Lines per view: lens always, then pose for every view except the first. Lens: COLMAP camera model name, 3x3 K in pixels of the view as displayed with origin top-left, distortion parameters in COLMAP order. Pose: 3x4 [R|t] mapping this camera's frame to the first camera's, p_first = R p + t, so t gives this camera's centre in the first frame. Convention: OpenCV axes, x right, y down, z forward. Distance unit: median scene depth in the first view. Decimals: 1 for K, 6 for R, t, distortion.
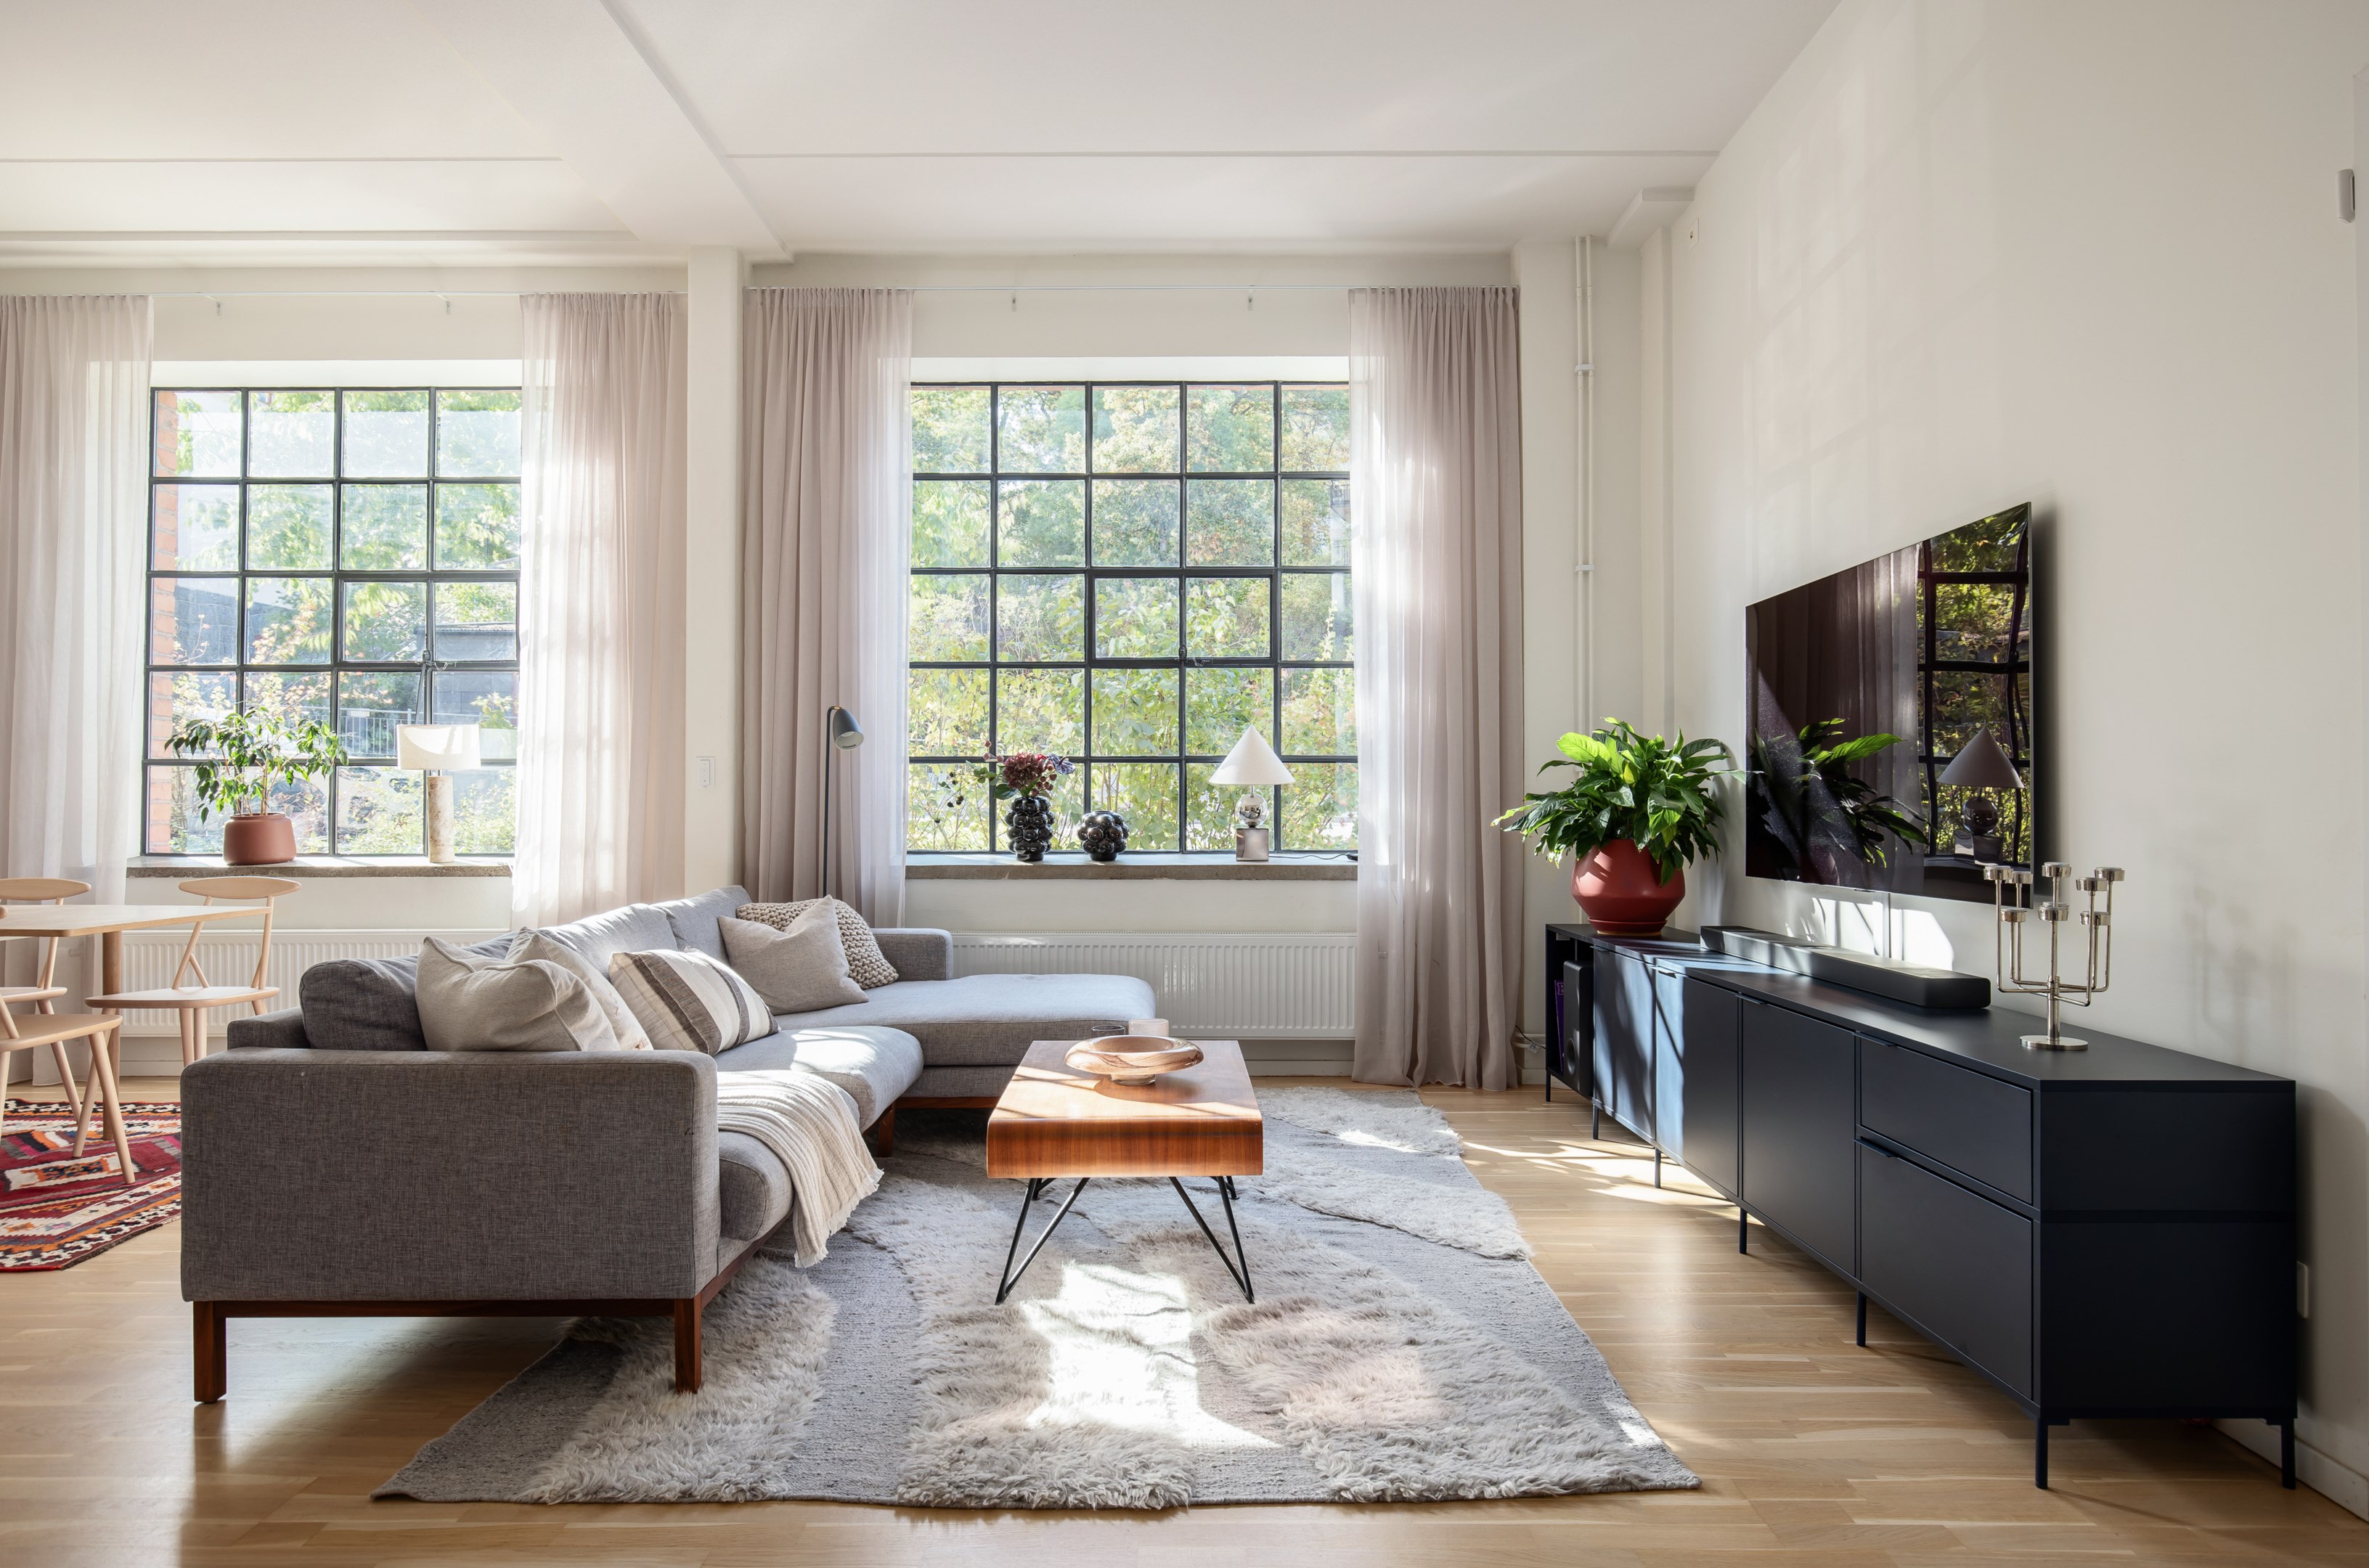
lens RADIAL K [[1395.6, 0, 1196.6], [0, 1395.6, 783.6], [0, 0, 1]] dist [-0.003597, -0.000955]
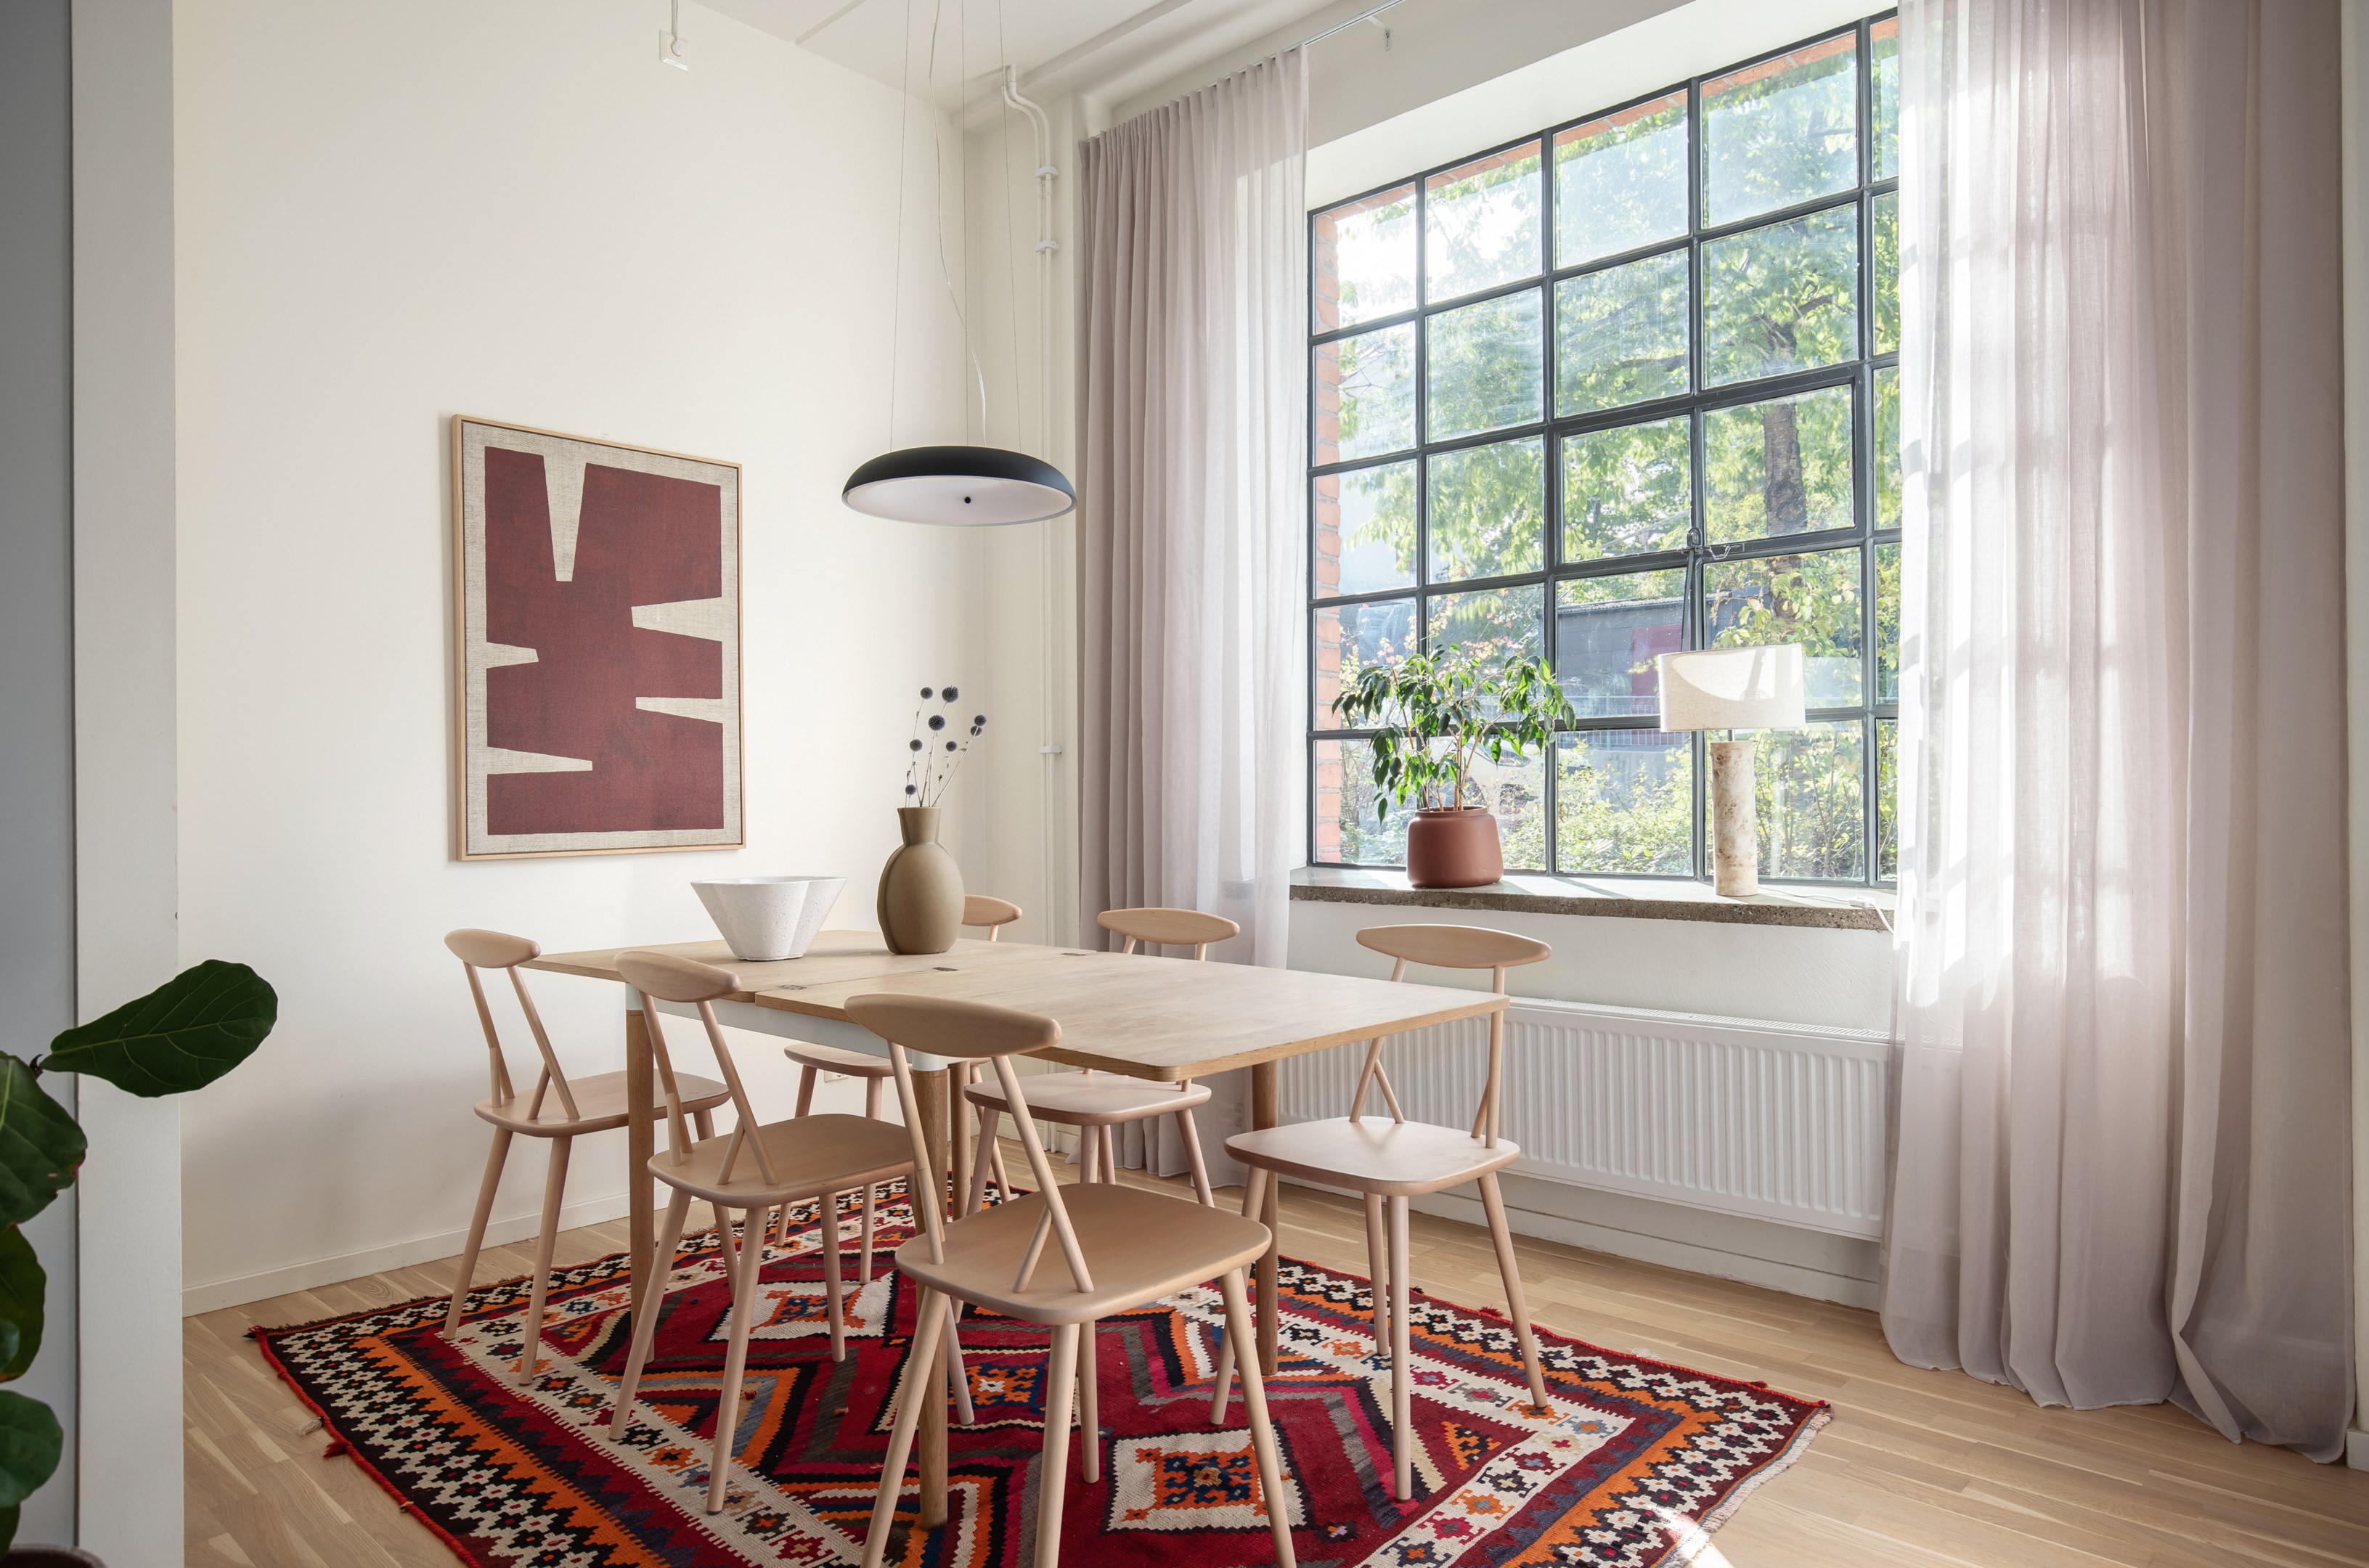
lens RADIAL K [[1429.7, 0, 1184.5], [0, 1429.7, 784.0], [0, 0, 1]] dist [-0.003632, 0.002389]
pose [[0.739653, -0.009908, -0.672915, -0.322144], [0.016255, 0.999863, 0.003145, 0.006415], [0.672792, -0.013265, 0.739713, 0.430804]]
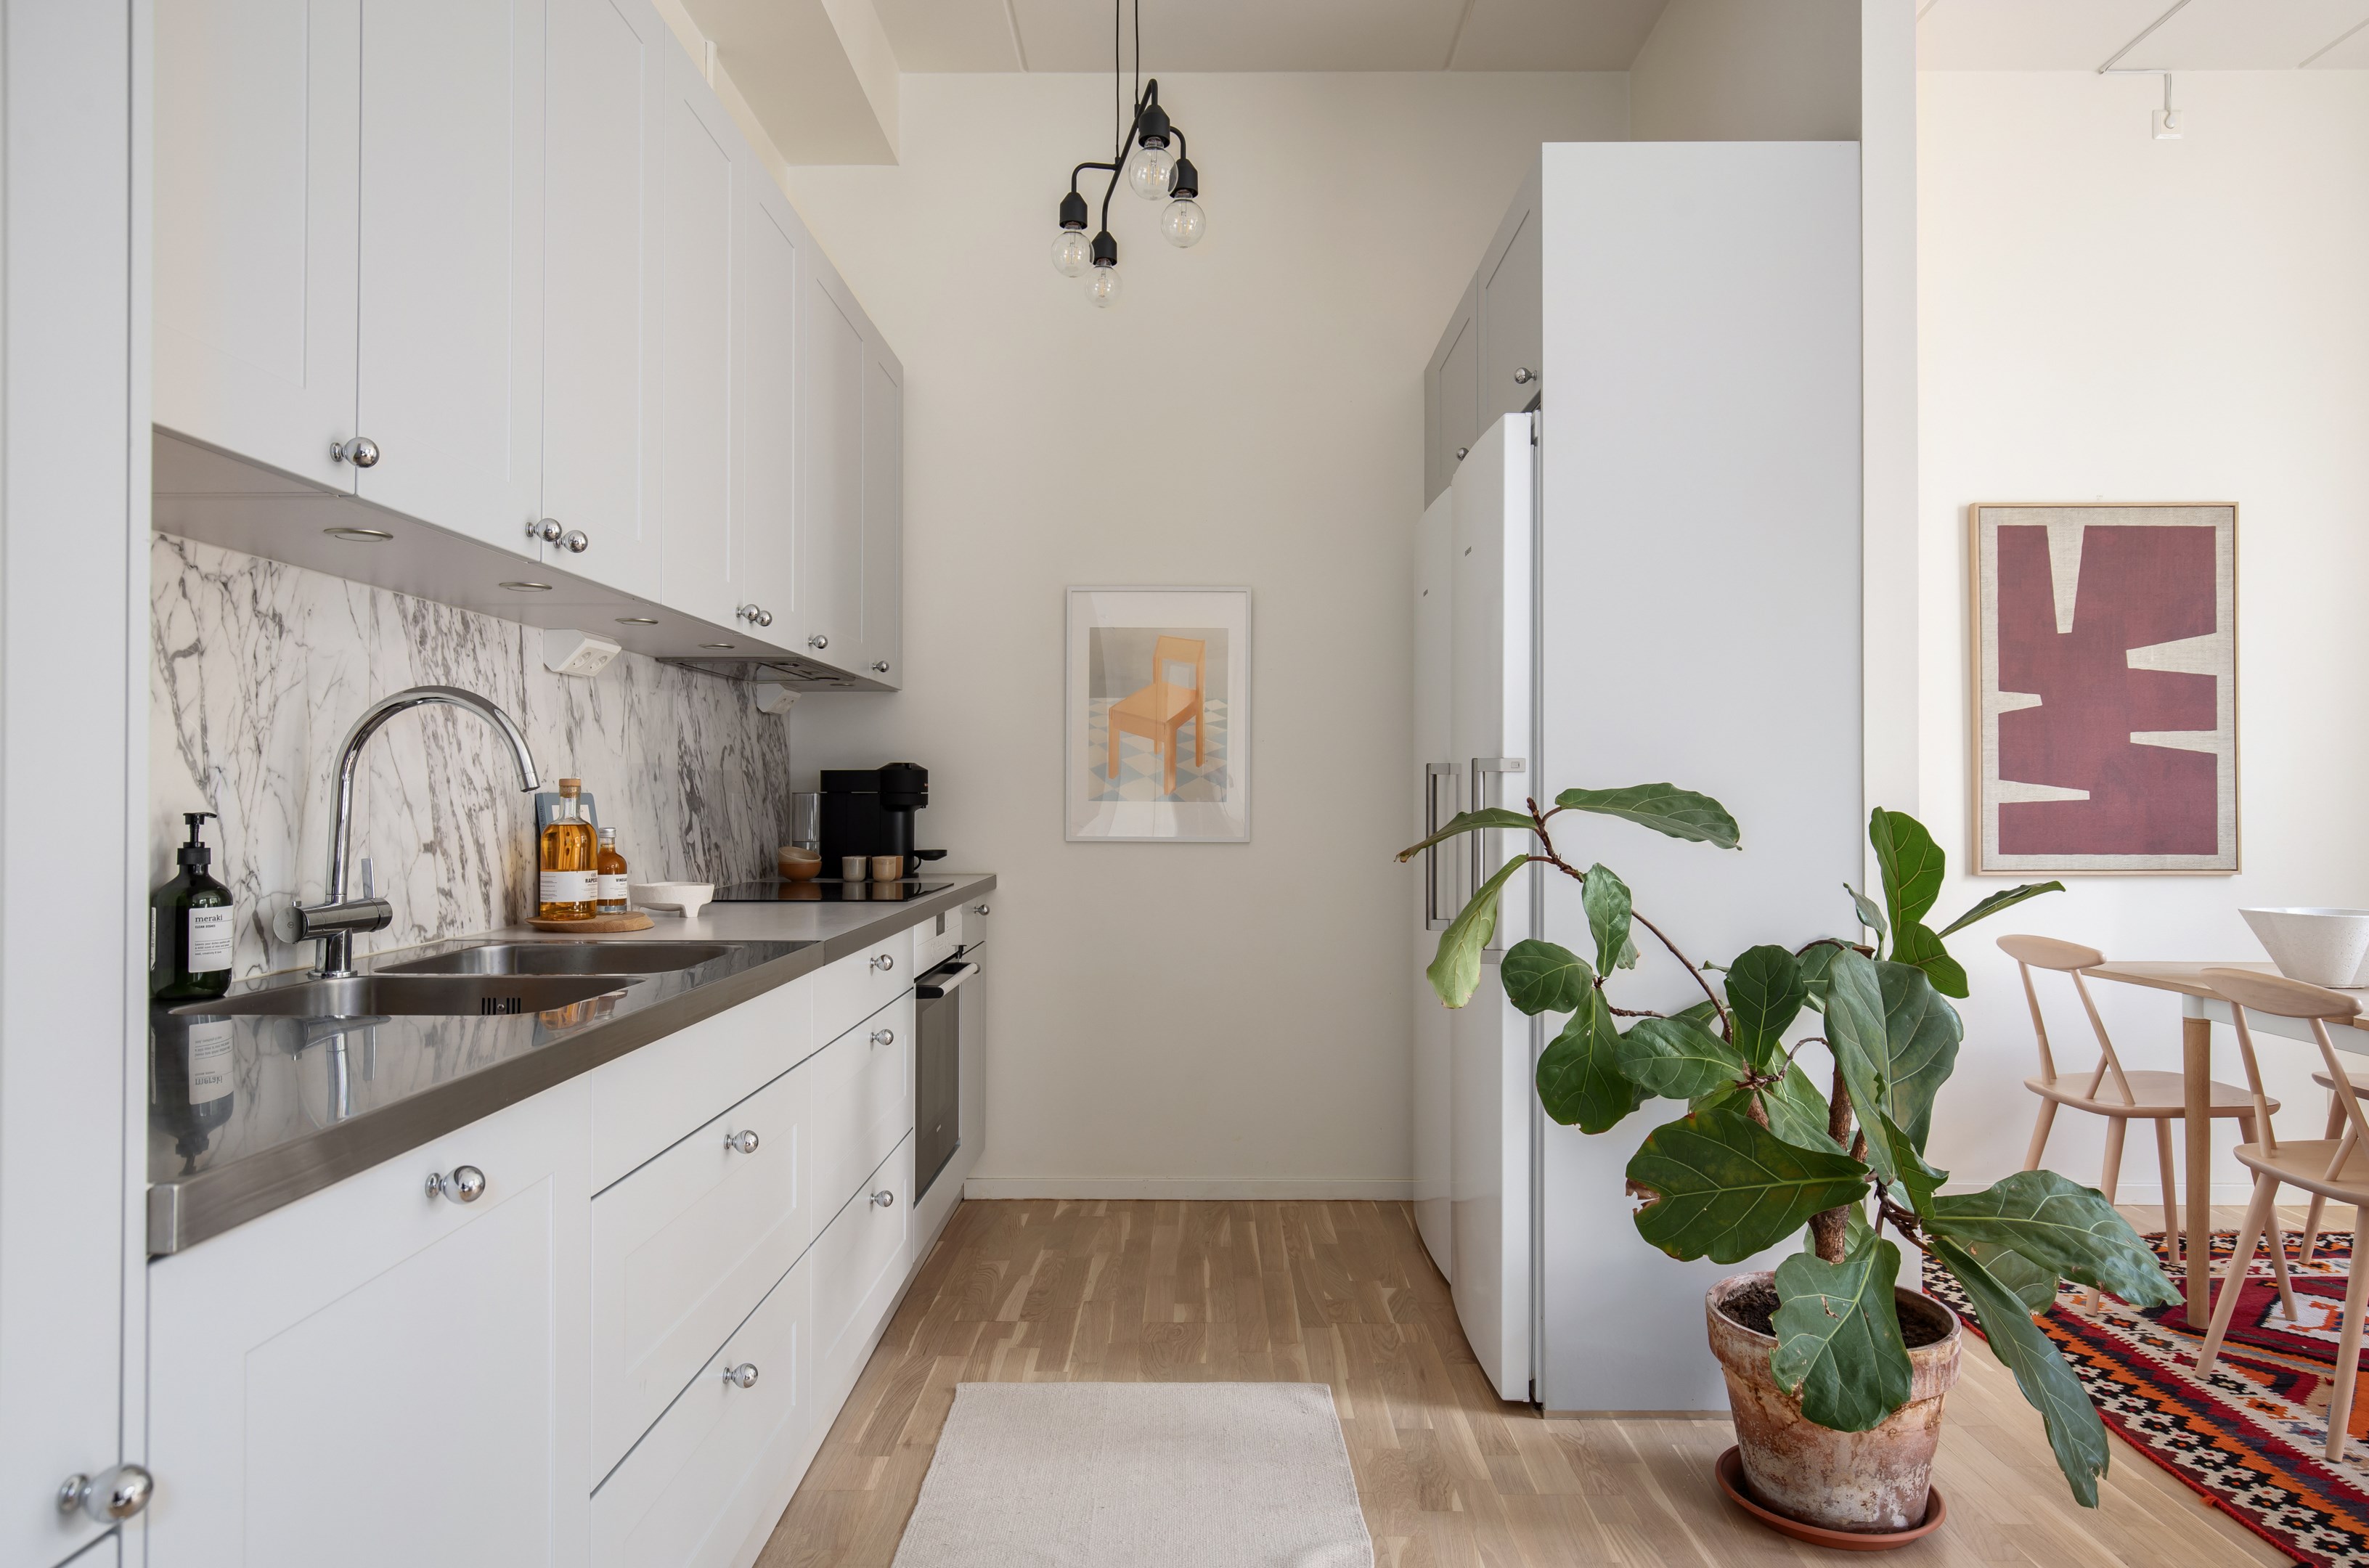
lens RADIAL K [[1429.7, 0, 1184.5], [0, 1429.7, 784.0], [0, 0, 1]] dist [-0.003632, 0.002389]
pose [[-0.006264, -0.006161, -0.999961, -0.227525], [0.011185, 0.999918, -0.006231, -0.010661], [0.999918, -0.011223, -0.006195, 0.273531]]
